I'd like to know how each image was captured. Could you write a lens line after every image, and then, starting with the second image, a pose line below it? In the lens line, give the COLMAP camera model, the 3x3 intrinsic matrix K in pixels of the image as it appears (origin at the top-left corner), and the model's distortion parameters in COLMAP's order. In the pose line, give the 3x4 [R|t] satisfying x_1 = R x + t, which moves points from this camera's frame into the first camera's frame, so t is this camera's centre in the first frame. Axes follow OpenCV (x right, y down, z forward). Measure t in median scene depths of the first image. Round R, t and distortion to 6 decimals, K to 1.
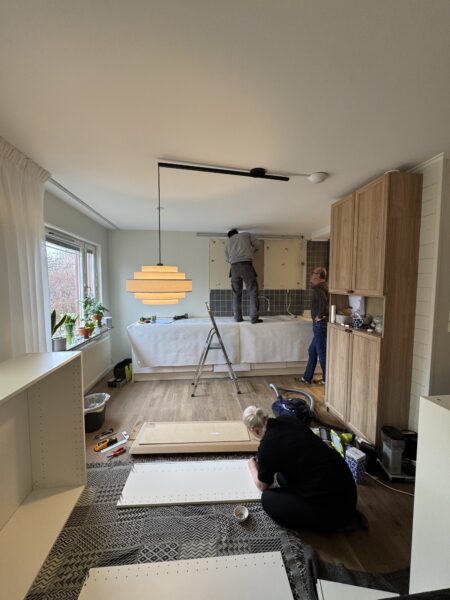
lens RADIAL K [[239.5, 0, 226.1], [0, 239.5, 299.7], [0, 0, 1]] dist [0.000096, 0.000200]
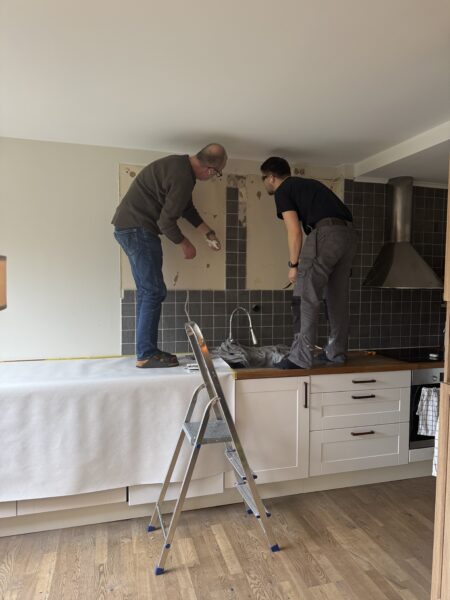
lens RADIAL K [[420.8, 0, 228.3], [0, 420.8, 301.6], [0, 0, 1]] dist [0.086989, -0.099812]
pose [[0.988597, -0.003180, 0.150552, 0.003335], [0.004492, 0.999955, -0.008372, -0.018691], [-0.150519, 0.008952, 0.988567, 0.311561]]
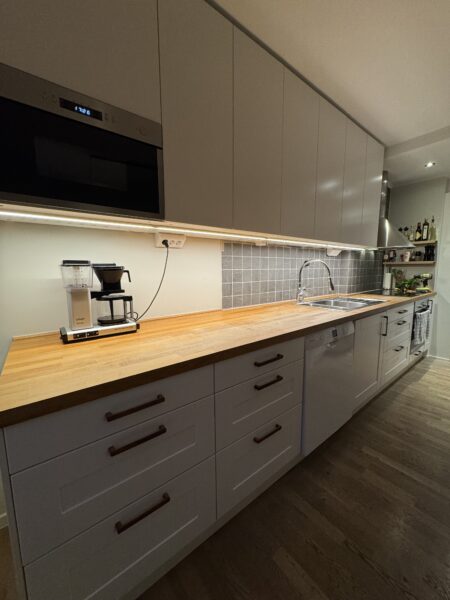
lens RADIAL K [[239.5, 0, 225.7], [0, 239.5, 300.9], [0, 0, 1]] dist [0.000096, 0.000200]
pose [[0.854536, -0.078169, 0.513476, -0.342164], [0.042442, 0.995813, 0.080966, 0.029864], [-0.517655, -0.047396, 0.854275, 0.796687]]
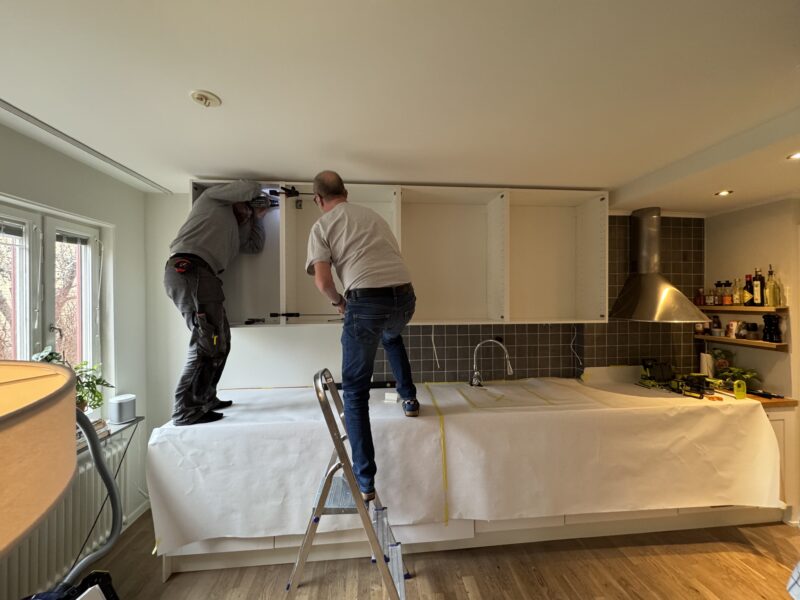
lens RADIAL K [[319.3, 0, 399.7], [0, 319.3, 299.8], [0, 0, 1]] dist [0.000096, 0.000200]
pose [[0.999574, -0.008337, -0.027984, -0.001330], [0.006684, 0.998257, -0.058643, -0.064194], [0.028424, 0.058431, 0.997887, 0.490261]]
